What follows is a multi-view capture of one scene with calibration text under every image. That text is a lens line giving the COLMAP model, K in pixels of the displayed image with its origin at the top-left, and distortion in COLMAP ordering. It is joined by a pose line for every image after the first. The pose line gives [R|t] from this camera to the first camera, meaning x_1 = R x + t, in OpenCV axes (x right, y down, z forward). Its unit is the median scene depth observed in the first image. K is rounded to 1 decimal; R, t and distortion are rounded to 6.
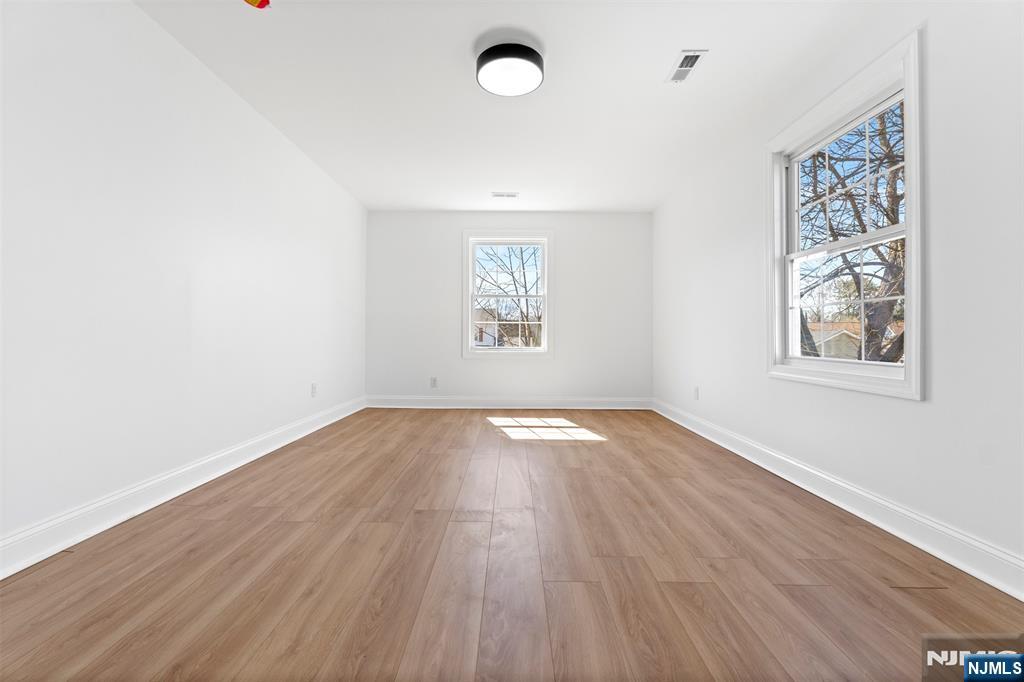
lens RADIAL K [[440.8, 0, 513.6], [0, 440.8, 337.4], [0, 0, 1]] dist [-0.001442, -0.000618]
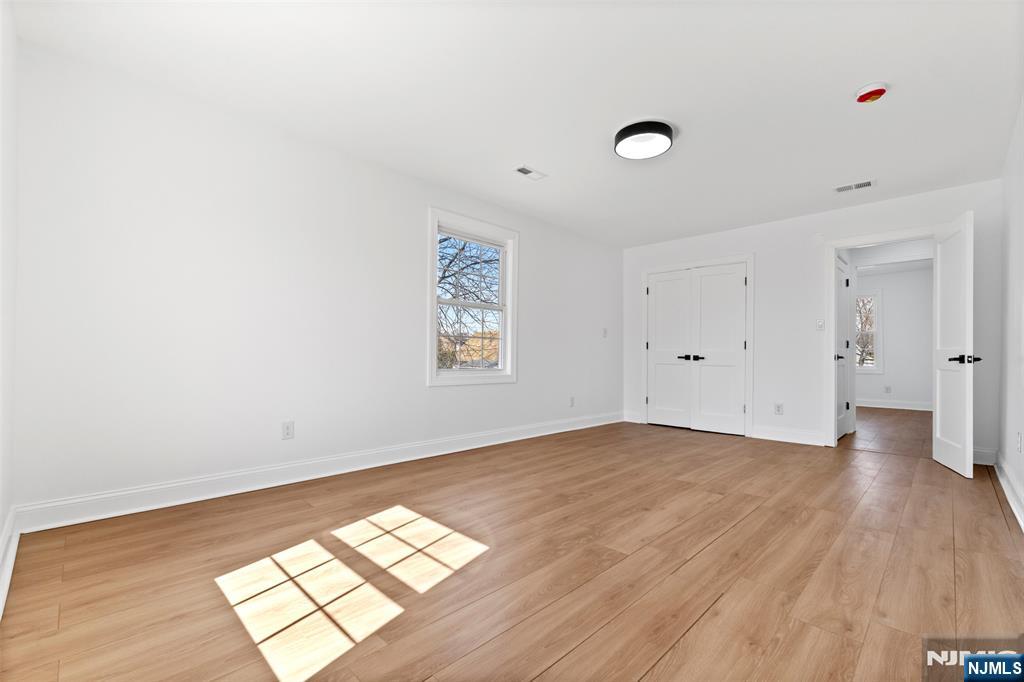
lens RADIAL K [[440.8, 0, 514.1], [0, 440.8, 348.5], [0, 0, 1]] dist [-0.001442, -0.000618]
pose [[-0.714831, -0.001021, 0.699296, -0.655768], [-0.012812, 0.999850, -0.011637, -0.012304], [-0.699179, -0.017278, -0.714737, 2.251607]]
